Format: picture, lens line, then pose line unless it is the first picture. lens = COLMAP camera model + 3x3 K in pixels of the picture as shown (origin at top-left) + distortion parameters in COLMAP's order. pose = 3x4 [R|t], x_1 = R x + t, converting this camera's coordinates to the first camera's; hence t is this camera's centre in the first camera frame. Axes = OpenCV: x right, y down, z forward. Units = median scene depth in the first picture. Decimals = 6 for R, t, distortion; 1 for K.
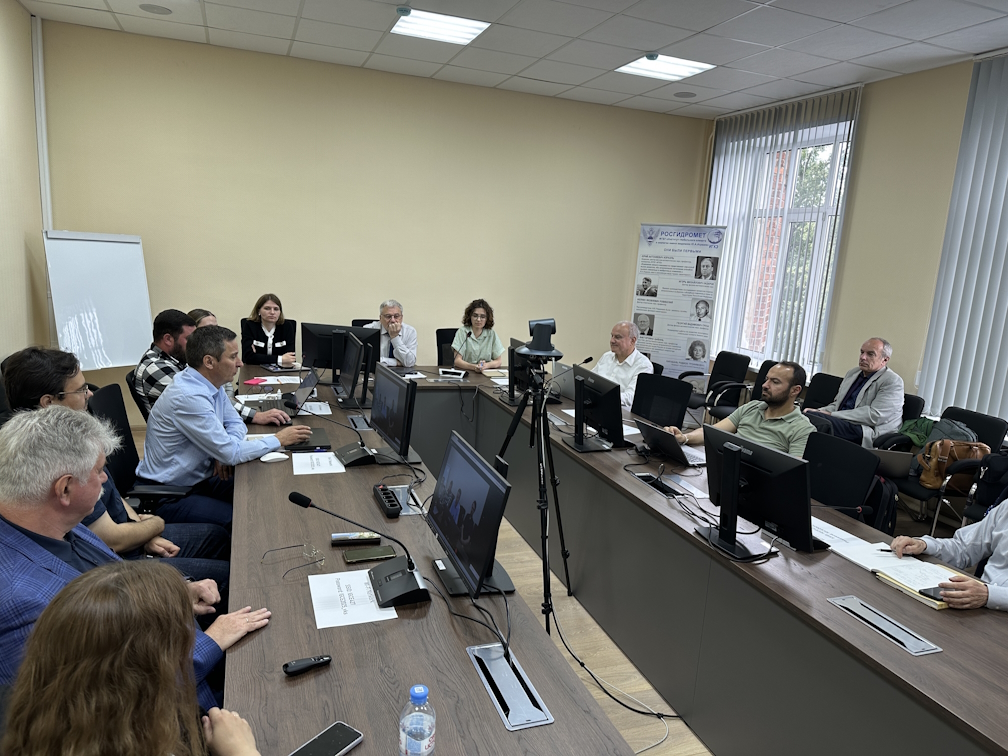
lens RADIAL K [[700.0, 0, 507.7], [0, 700.0, 378.7], [0, 0, 1]] dist [0.044432, -0.050398]
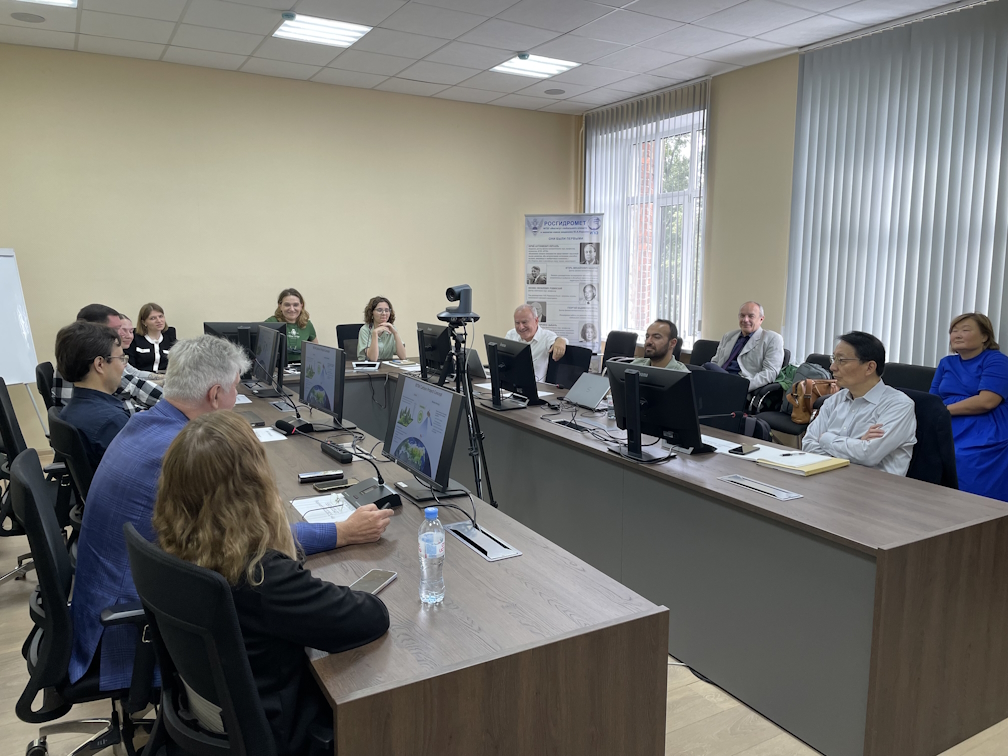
lens RADIAL K [[758.1, 0, 505.9], [0, 758.1, 369.1], [0, 0, 1]] dist [0.090102, -0.116287]
pose [[0.983280, -0.084098, 0.161518, -0.047720], [0.091532, 0.995033, -0.039135, 0.058103], [-0.157424, 0.053265, 0.986094, -0.116699]]
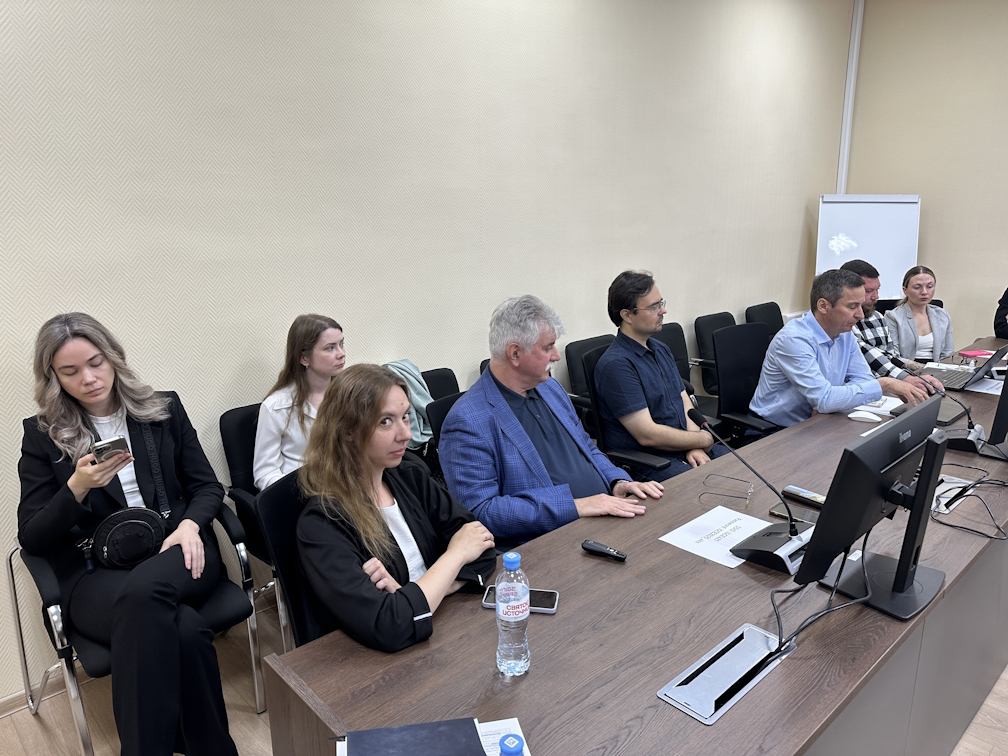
lens RADIAL K [[700.0, 0, 507.7], [0, 700.0, 378.7], [0, 0, 1]] dist [0.044432, -0.050398]
pose [[0.380368, 0.151342, -0.912368, 0.178314], [-0.135775, 0.984969, 0.106780, 0.017436], [0.914814, 0.083261, 0.395199, 0.130611]]
